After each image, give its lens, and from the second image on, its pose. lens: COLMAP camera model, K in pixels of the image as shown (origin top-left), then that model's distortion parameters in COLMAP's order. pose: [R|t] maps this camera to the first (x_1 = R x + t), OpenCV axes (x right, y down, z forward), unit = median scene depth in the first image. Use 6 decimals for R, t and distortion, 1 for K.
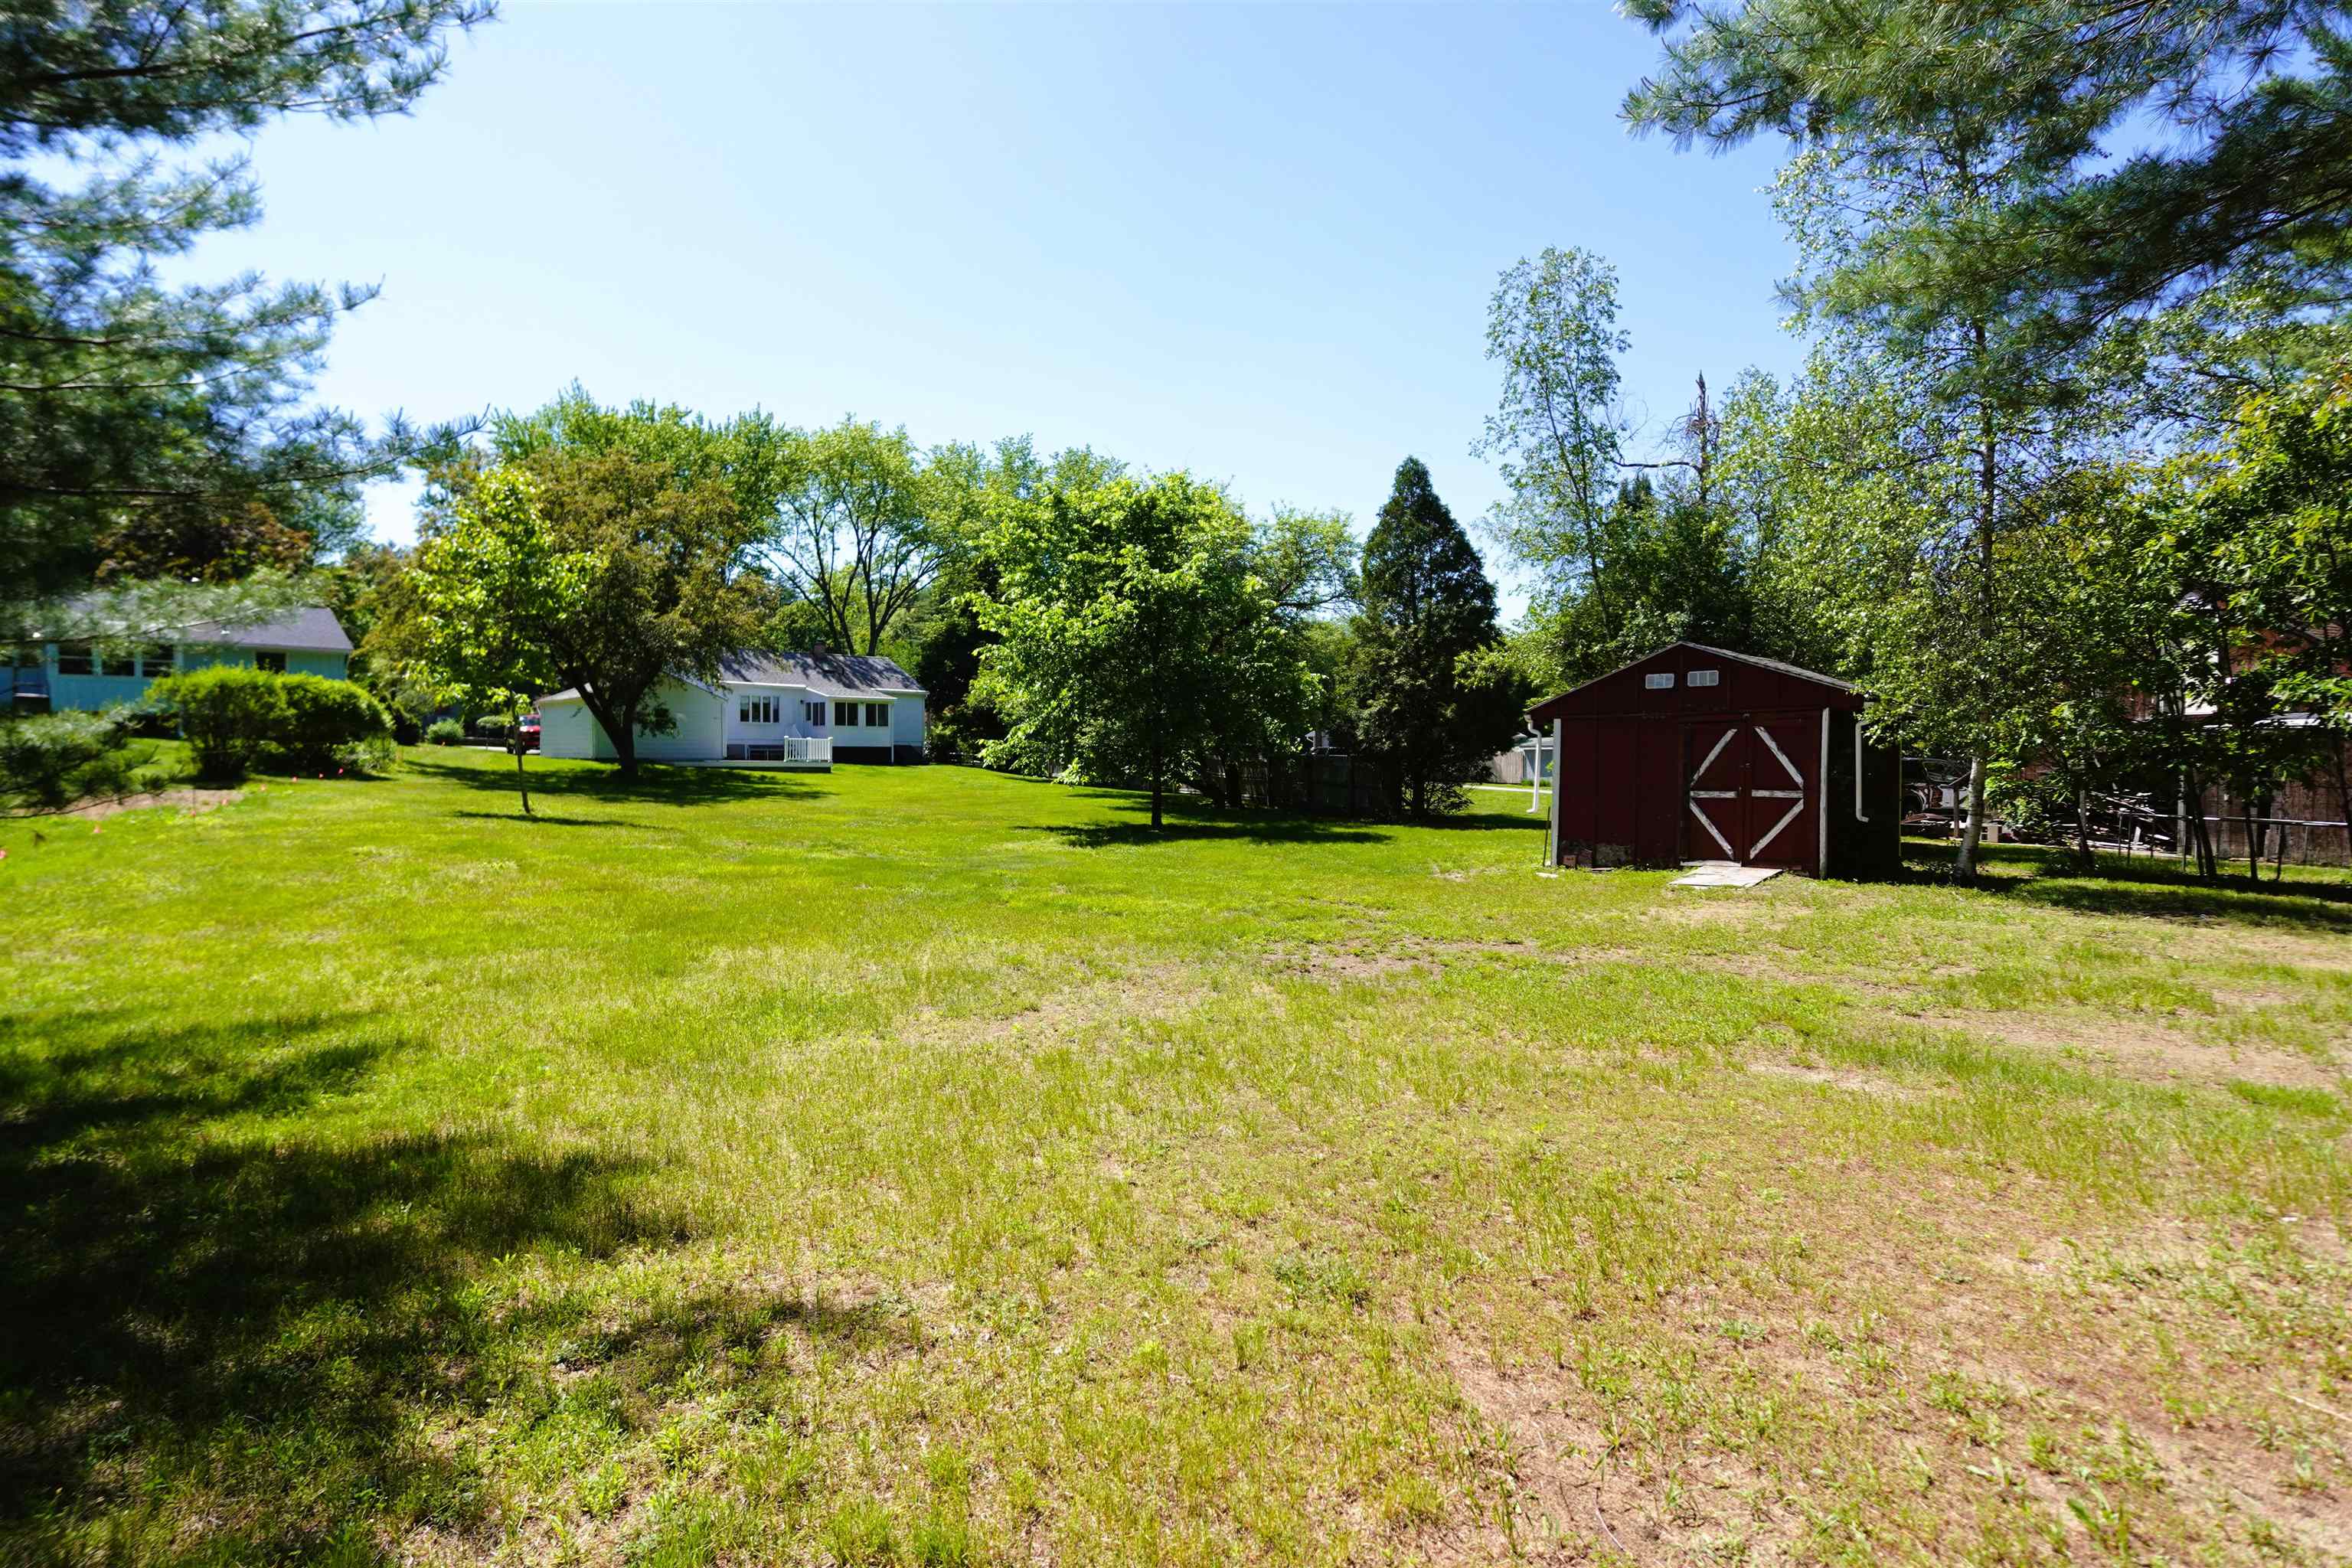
lens RADIAL K [[1188.0, 0, 1176.0], [0, 1188.0, 784.0], [0, 0, 1]] dist [0.000908, -0.001427]
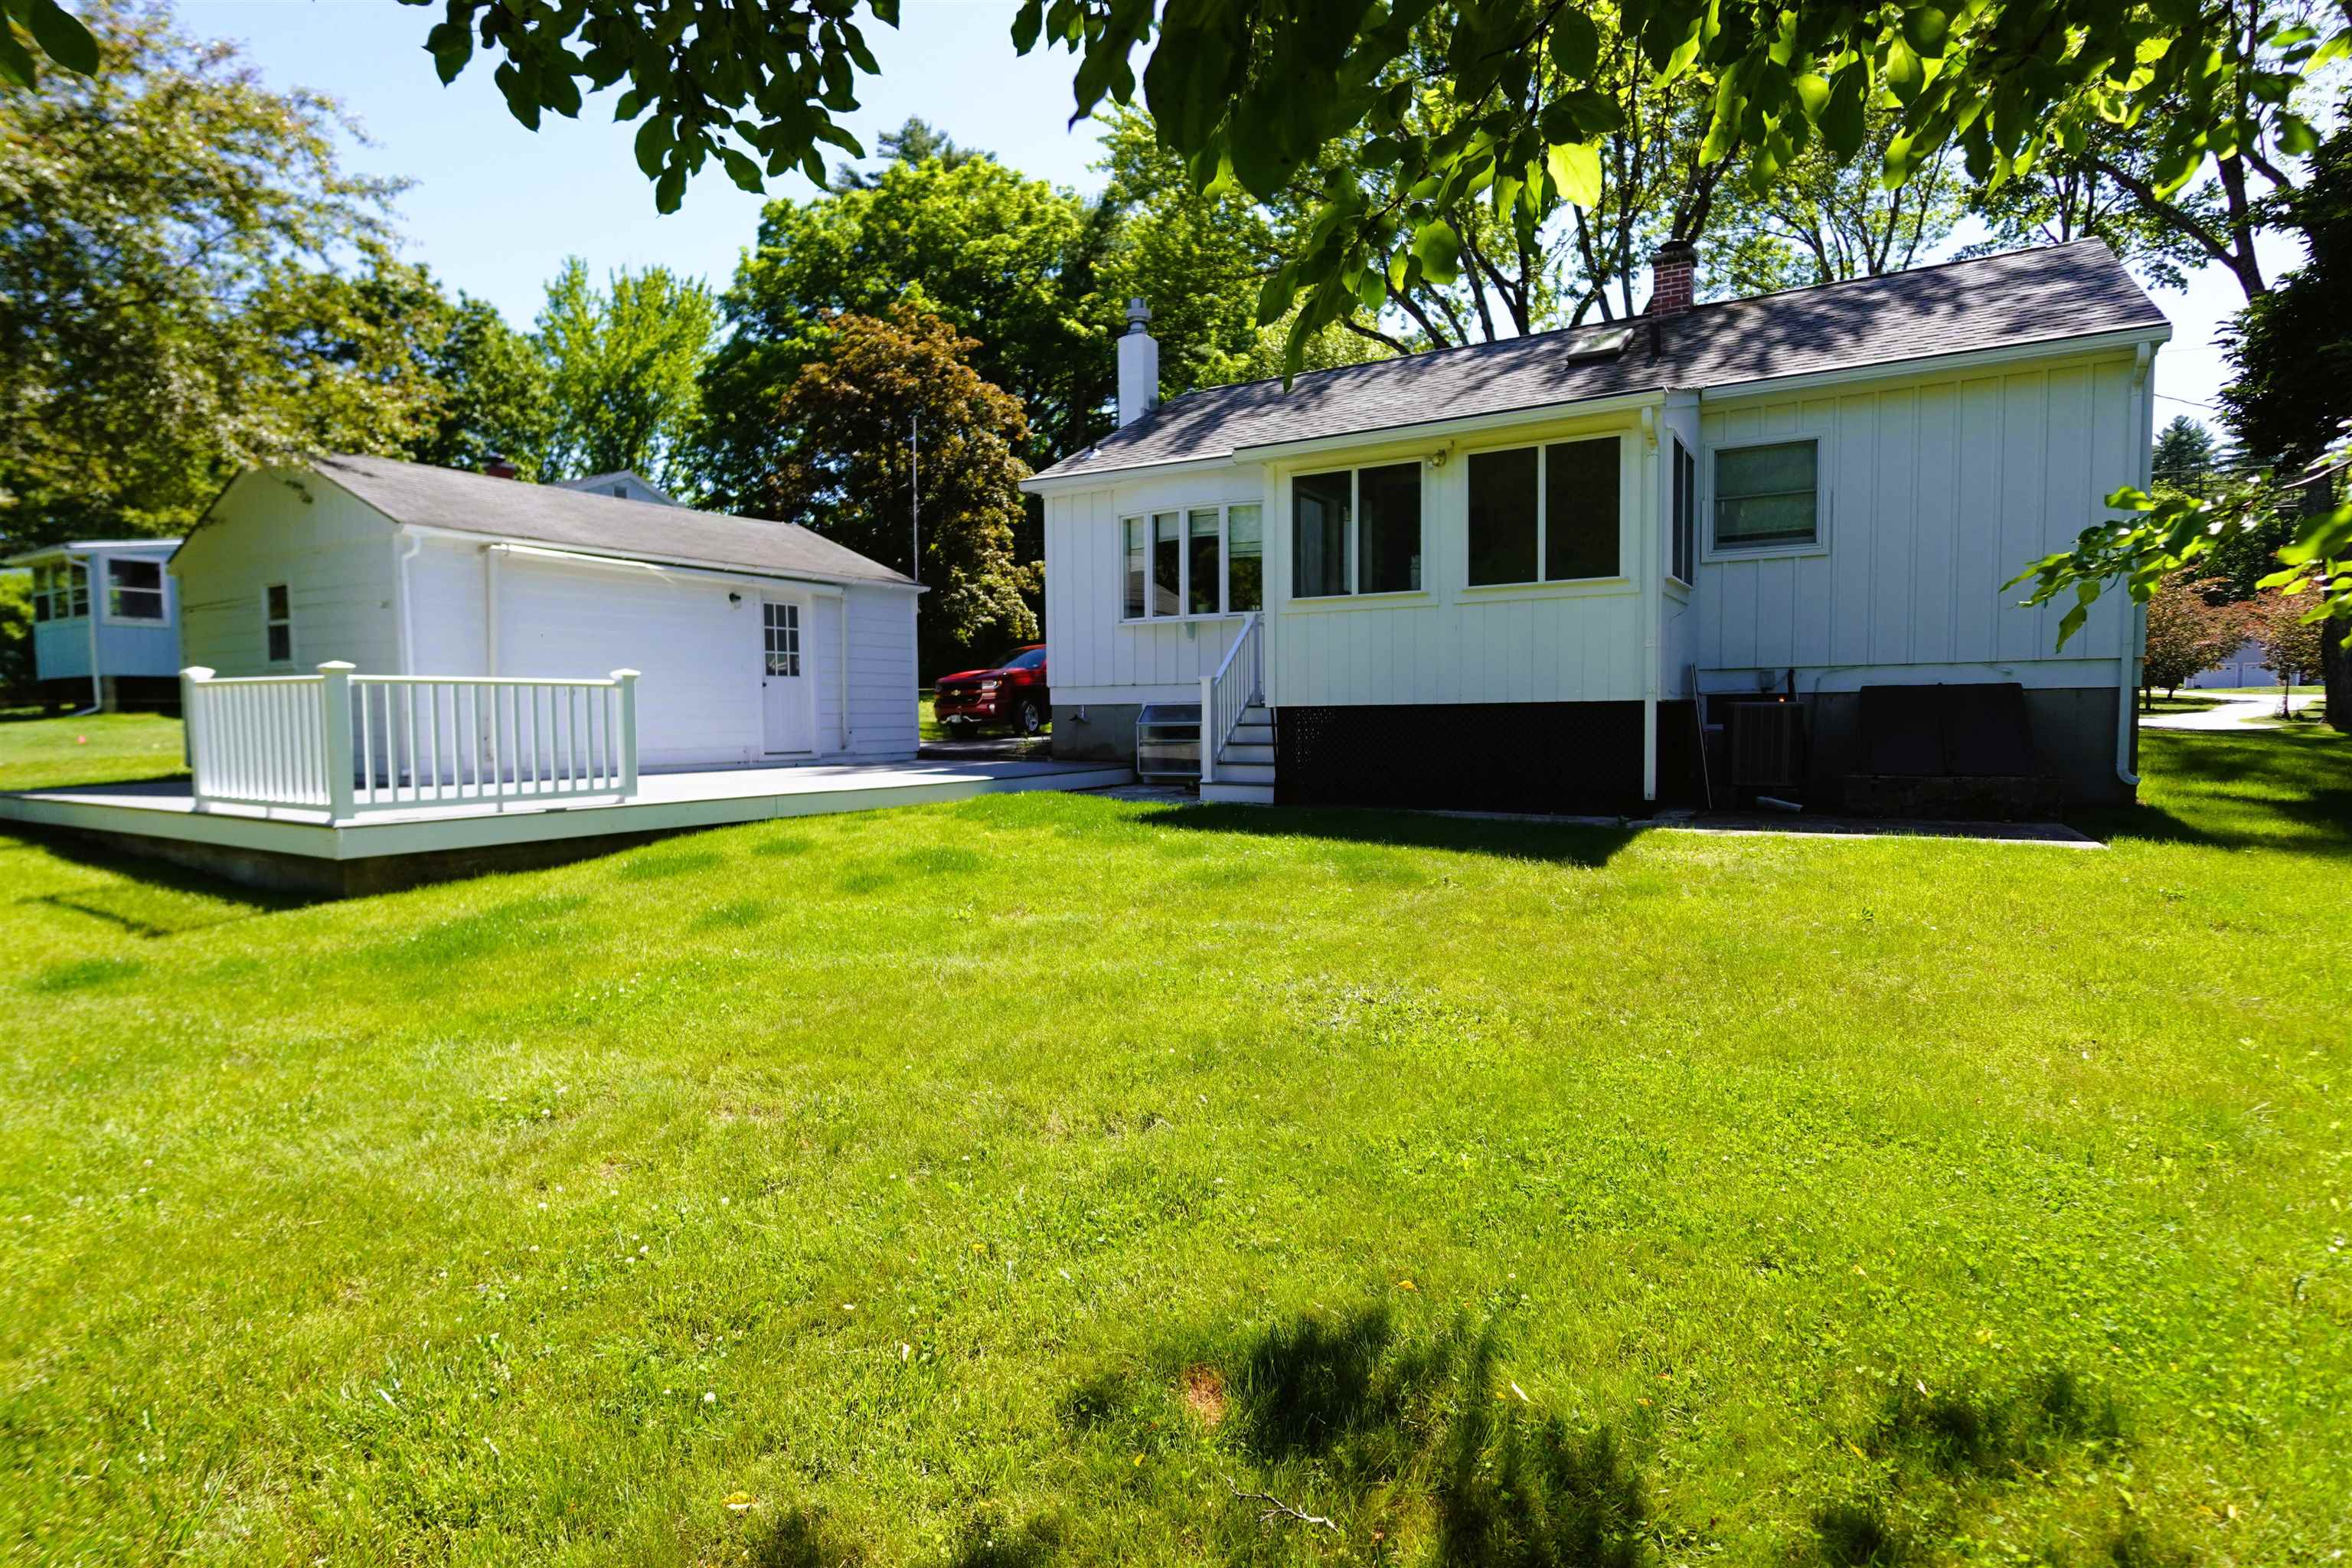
lens RADIAL K [[1199.9, 0, 1176.0], [0, 1199.9, 784.0], [0, 0, 1]] dist [0.004009, 0.000171]
pose [[0.254474, 0.041498, -0.966189, -0.097599], [-0.013059, 0.999135, 0.039474, -0.025278], [0.966991, 0.002572, 0.254796, 0.903131]]
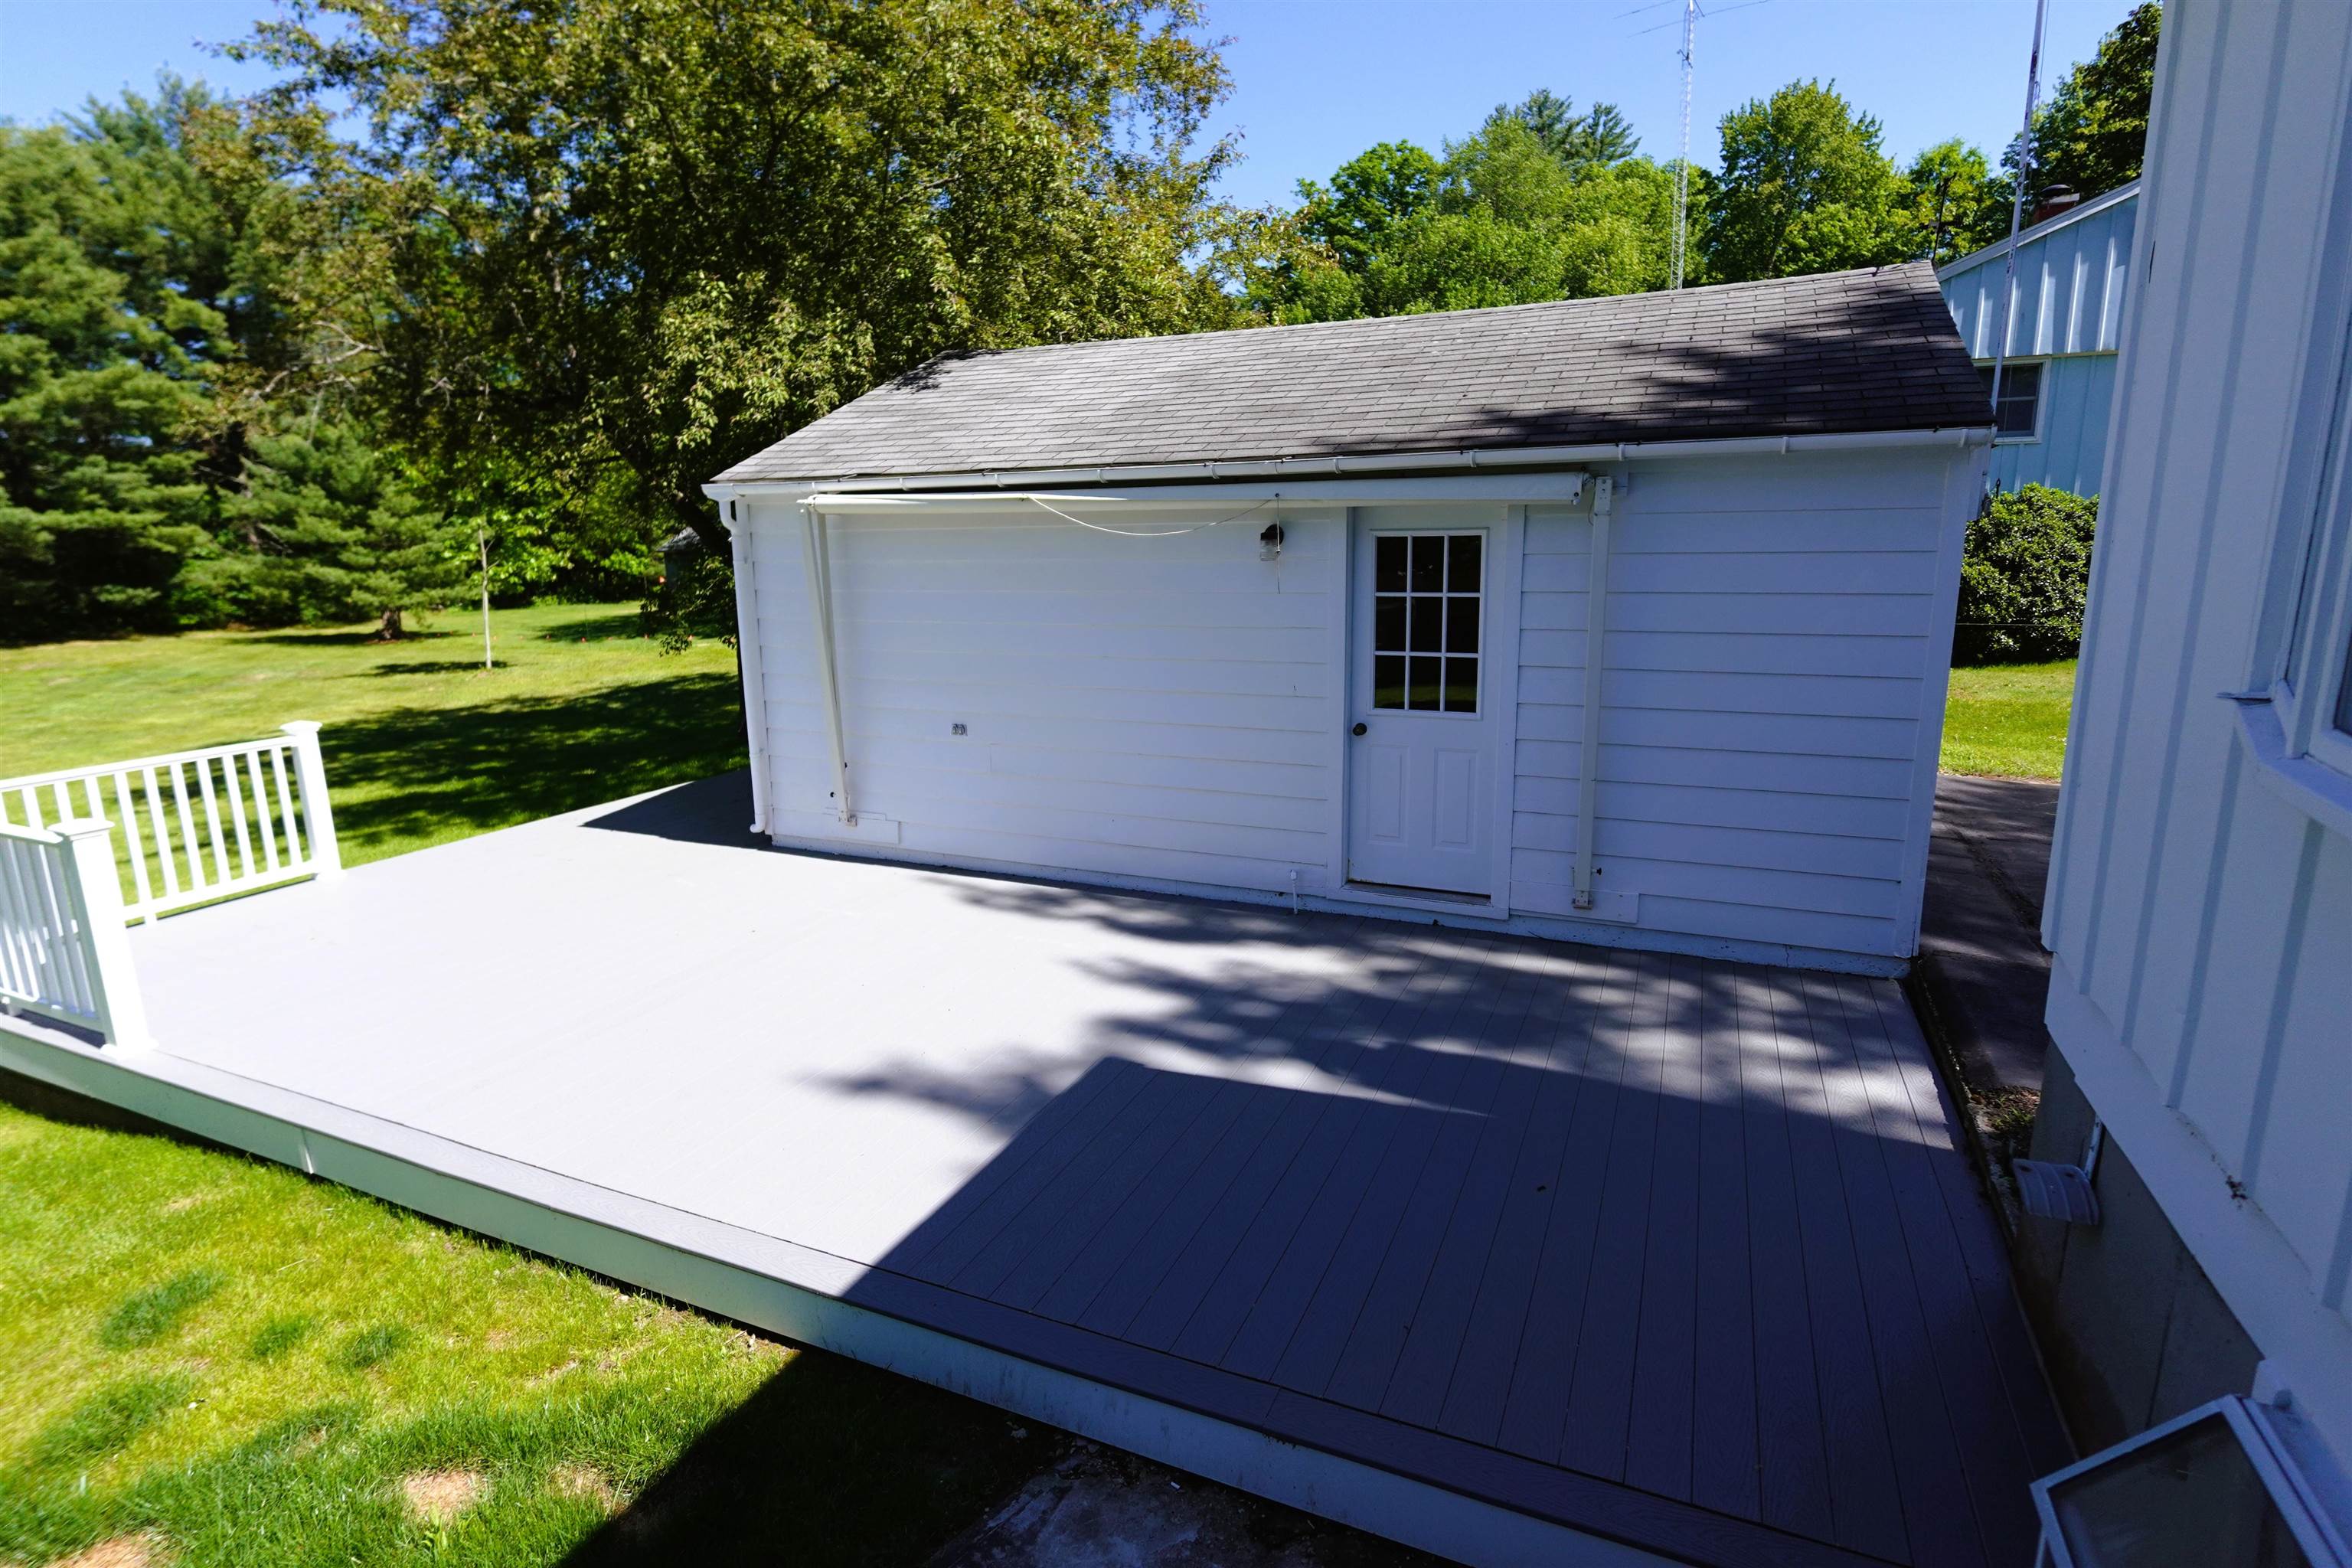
lens RADIAL K [[1184.7, 0, 1176.0], [0, 1184.7, 784.0], [0, 0, 1]] dist [-0.000922, -0.000748]
pose [[-0.927189, 0.079385, -0.366086, -0.303311], [-0.002795, 0.975793, 0.218678, -0.052879], [0.374584, 0.203779, -0.904523, 0.972986]]
